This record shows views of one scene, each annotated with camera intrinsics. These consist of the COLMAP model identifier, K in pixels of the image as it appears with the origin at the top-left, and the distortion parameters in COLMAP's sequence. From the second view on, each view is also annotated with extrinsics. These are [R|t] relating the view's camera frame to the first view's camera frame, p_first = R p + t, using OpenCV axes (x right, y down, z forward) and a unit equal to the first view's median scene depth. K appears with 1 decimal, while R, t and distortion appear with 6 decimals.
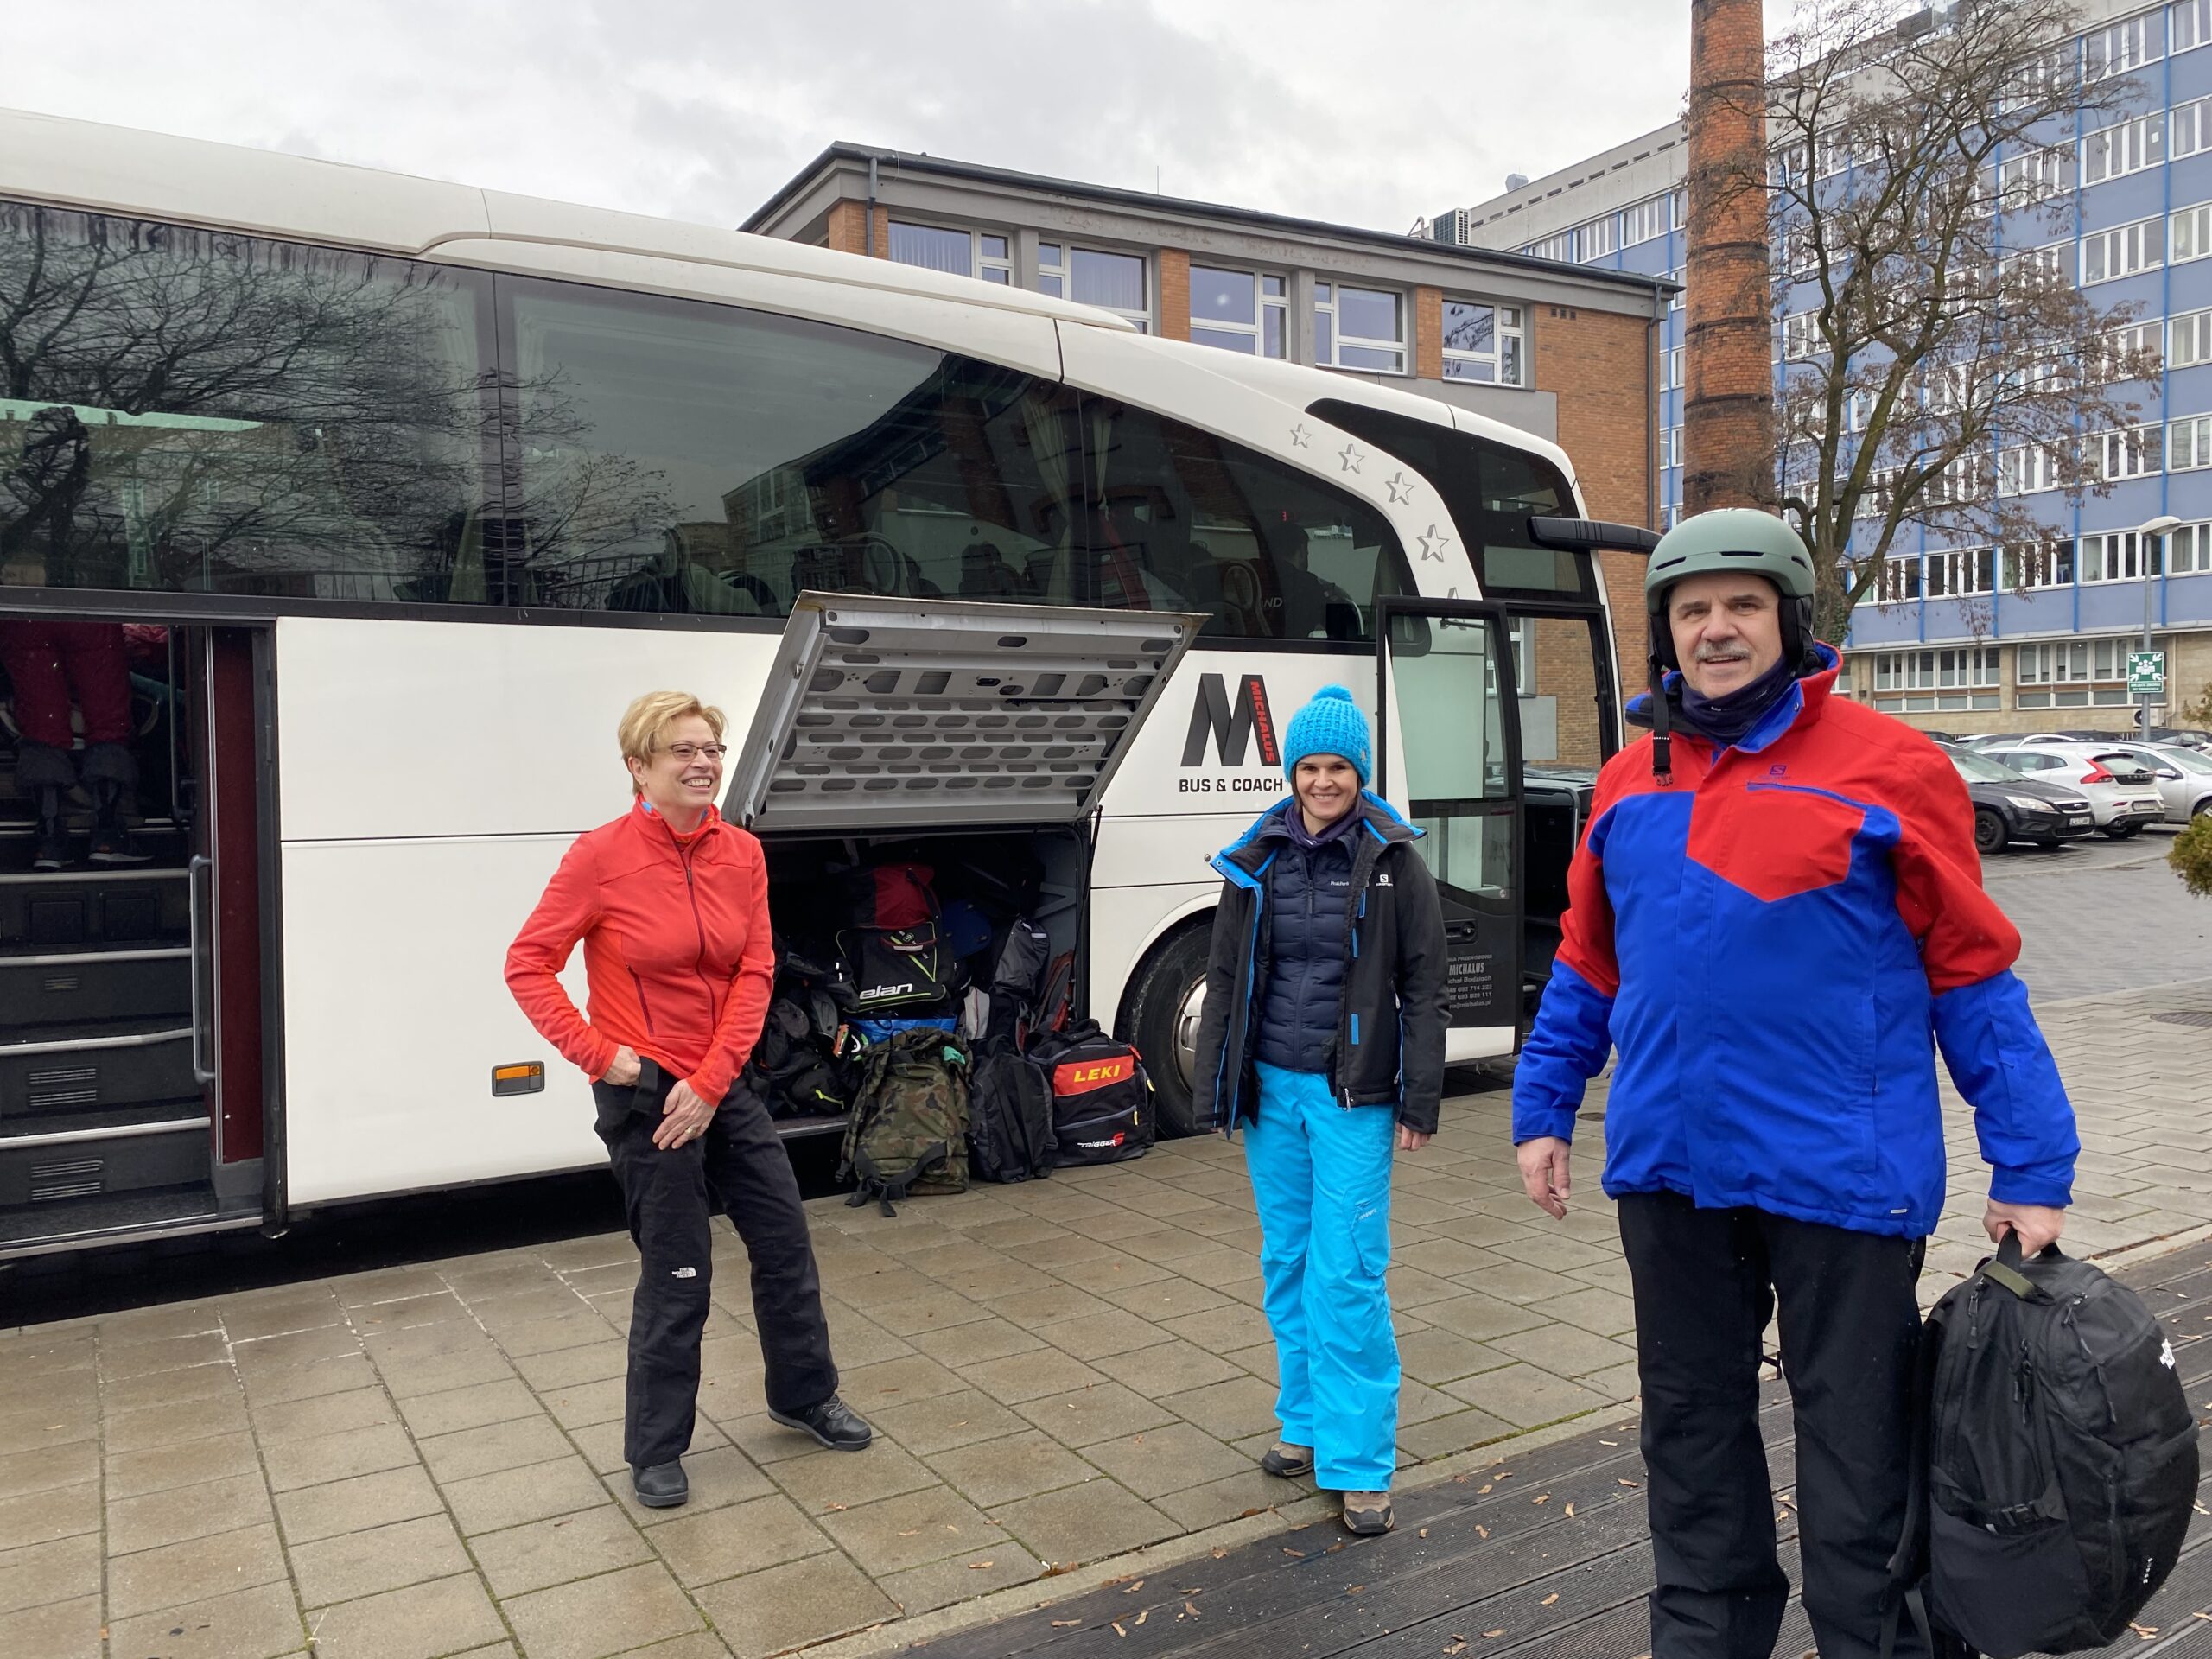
lens RADIAL K [[1657.4, 0, 1106.0], [0, 1657.4, 829.5], [0, 0, 1]] dist [0.004540, -0.008752]
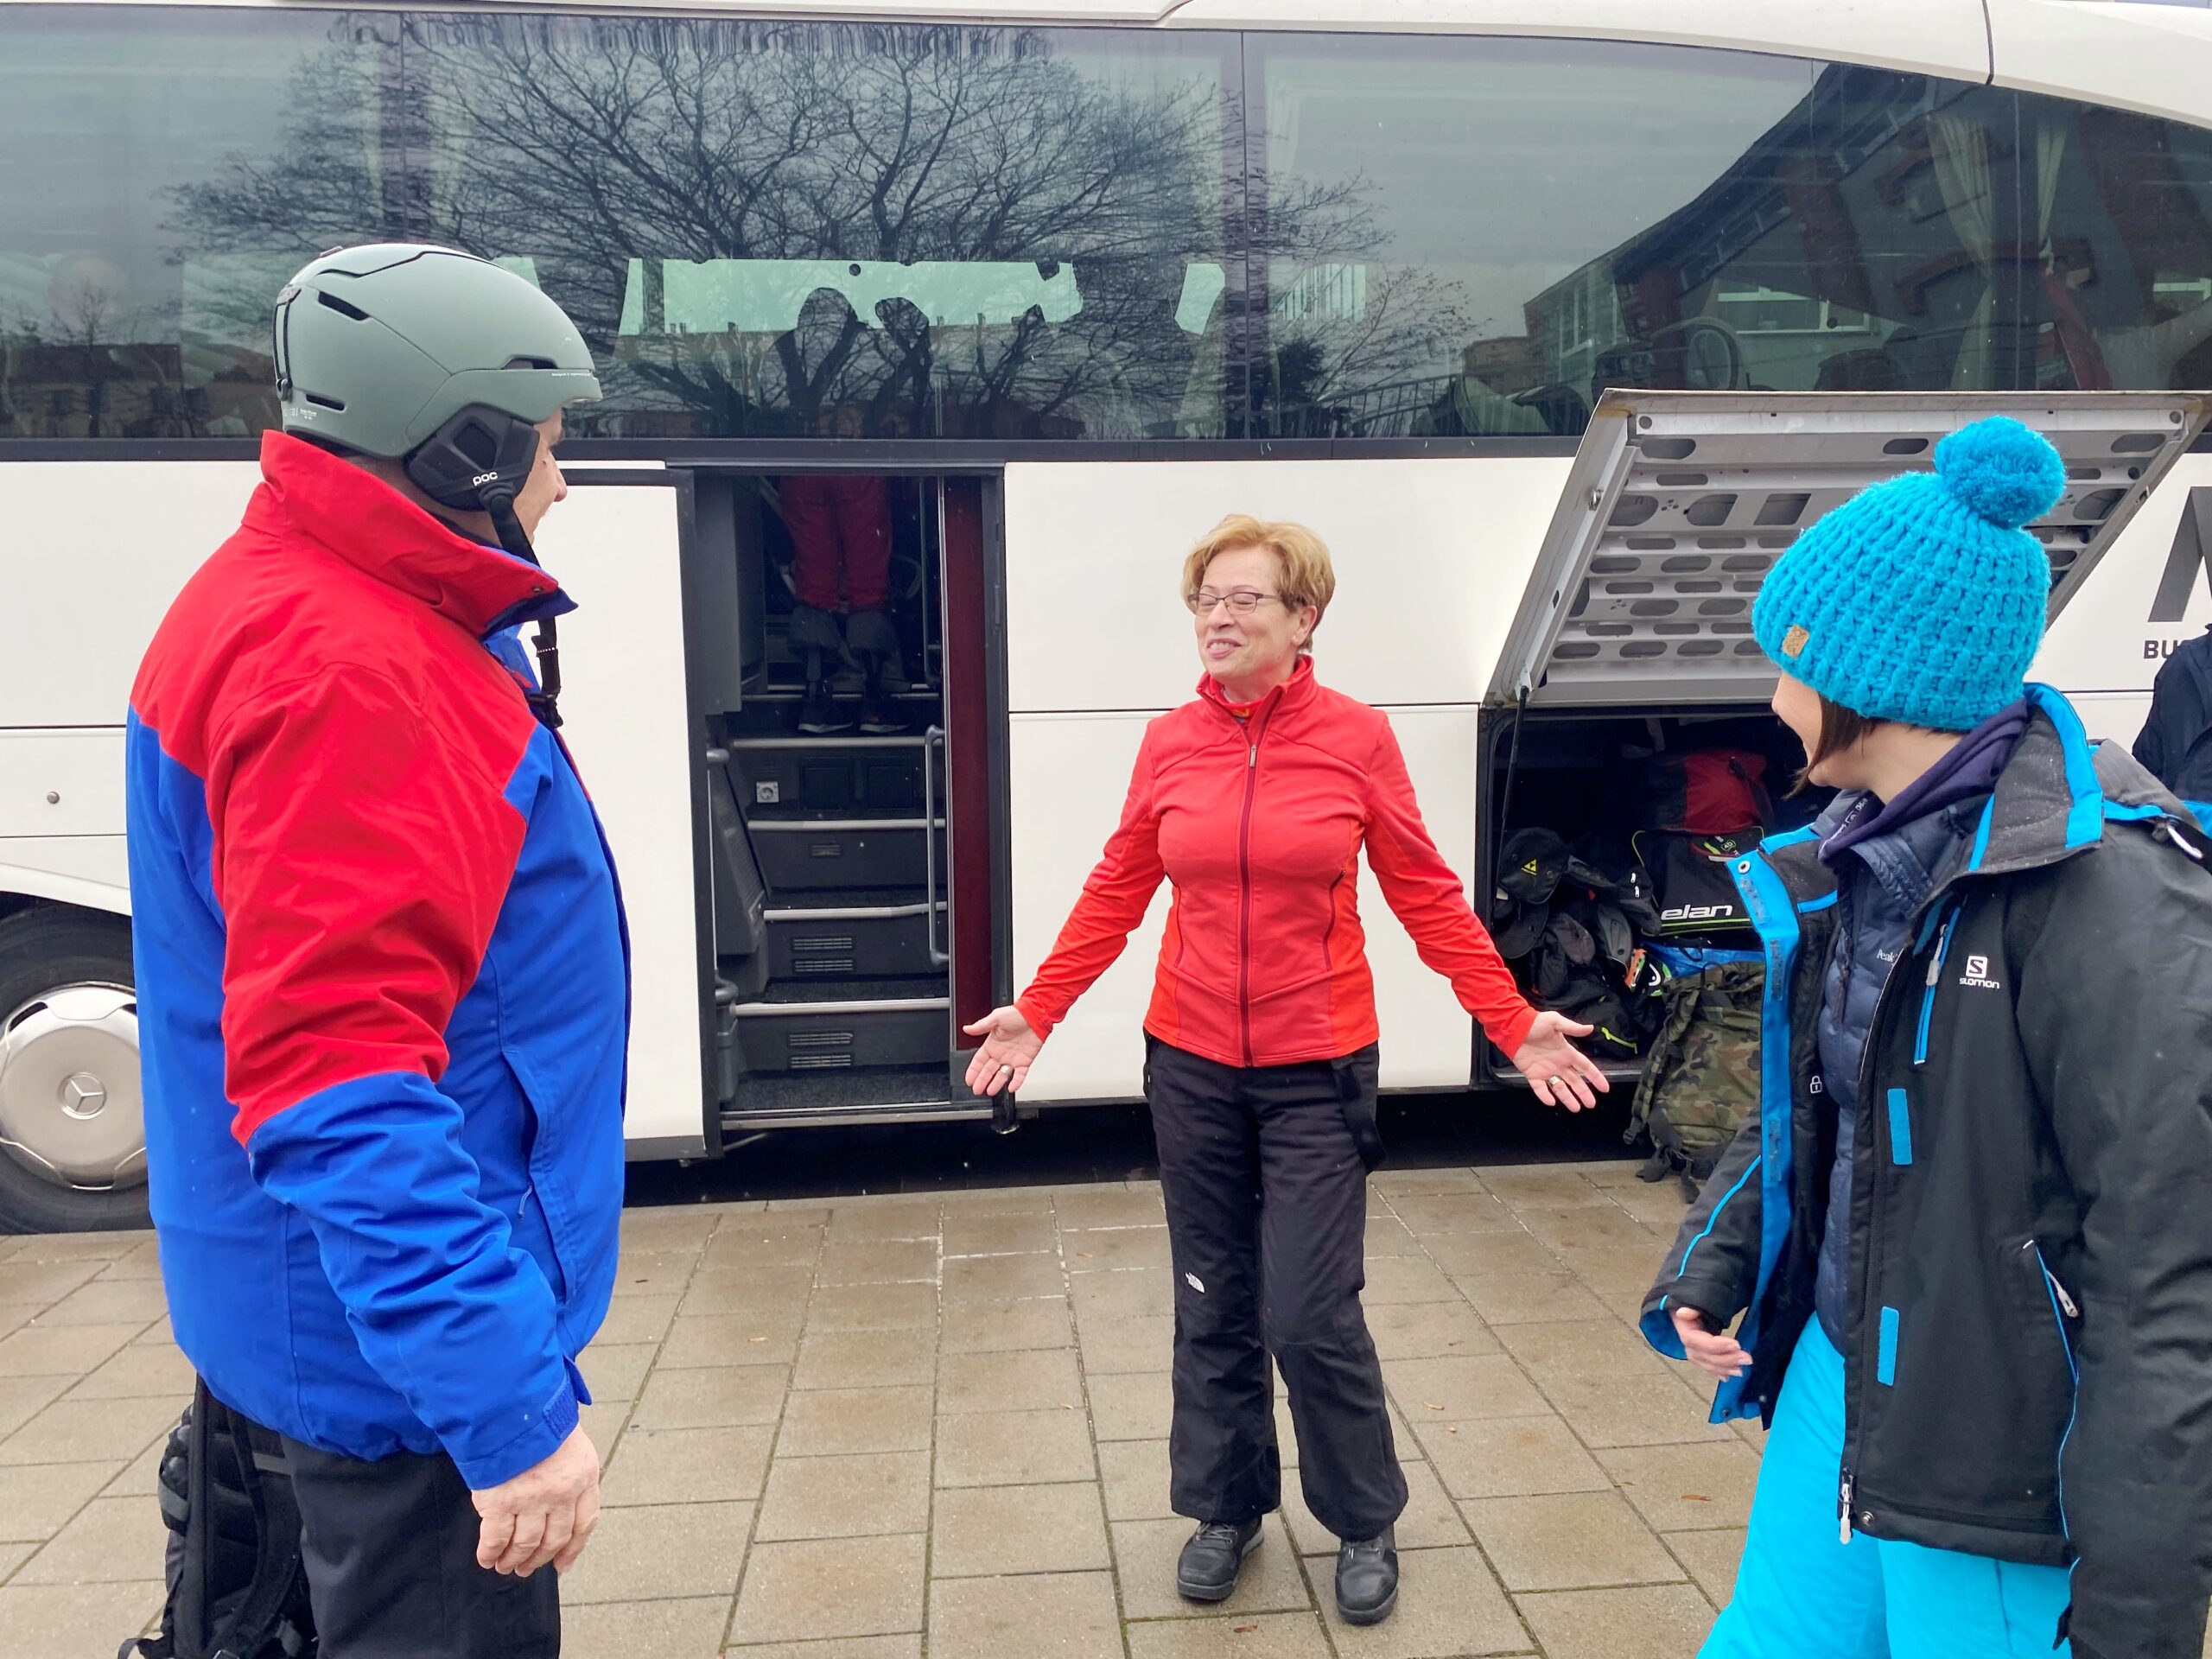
lens RADIAL K [[1665.9, 0, 1115.4], [0, 1665.9, 794.9], [0, 0, 1]] dist [0.084981, -0.196001]
pose [[0.897102, 0.038647, -0.440129, -0.036123], [-0.011722, 0.997898, 0.063731, -0.005998], [0.441667, -0.052014, 0.895670, 0.190561]]
